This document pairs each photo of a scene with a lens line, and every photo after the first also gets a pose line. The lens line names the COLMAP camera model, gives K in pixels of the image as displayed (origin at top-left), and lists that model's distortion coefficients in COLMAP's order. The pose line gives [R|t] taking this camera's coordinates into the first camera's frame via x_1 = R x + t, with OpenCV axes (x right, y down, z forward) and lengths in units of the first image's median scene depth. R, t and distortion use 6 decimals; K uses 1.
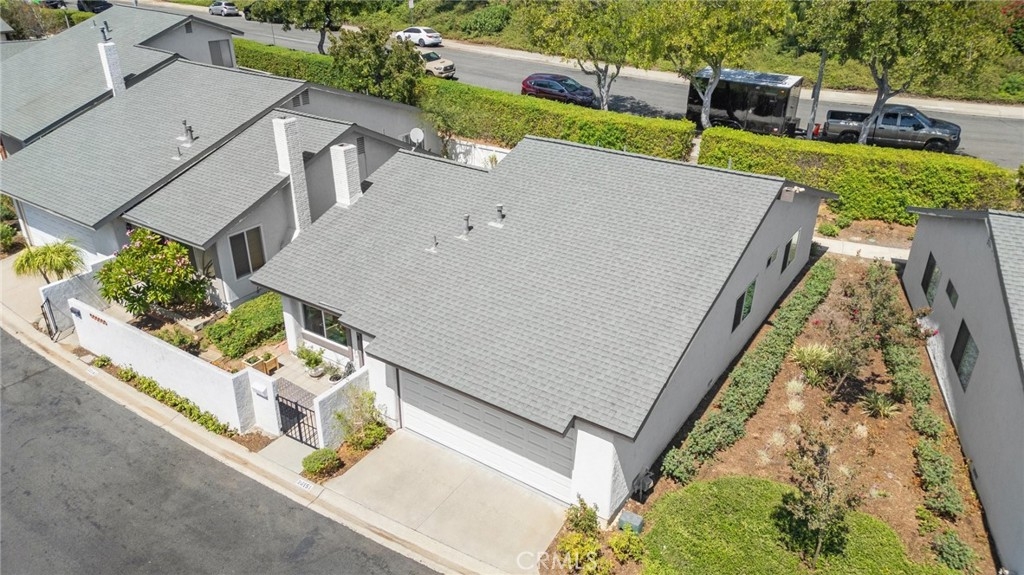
lens RADIAL K [[721.3, 0, 512.0], [0, 721.3, 287.5], [0, 0, 1]] dist [0.069225, -0.060665]
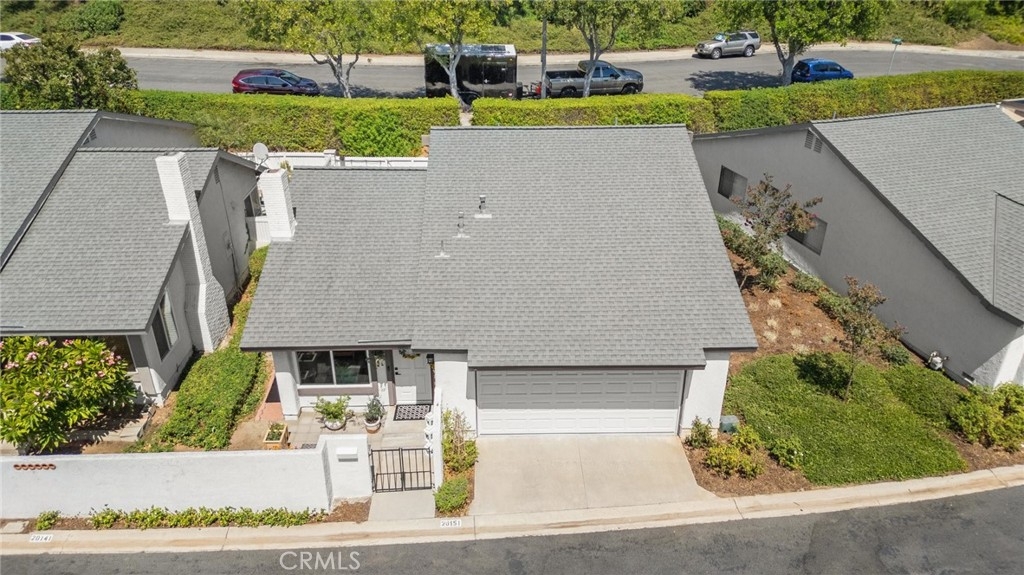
lens RADIAL K [[721.3, 0, 512.0], [0, 721.3, 287.5], [0, 0, 1]] dist [0.069225, -0.060665]
pose [[0.813491, -0.276332, 0.511735, -0.321122], [0.262596, 0.959631, 0.100751, -0.049407], [-0.518918, 0.052420, 0.853215, 0.074620]]
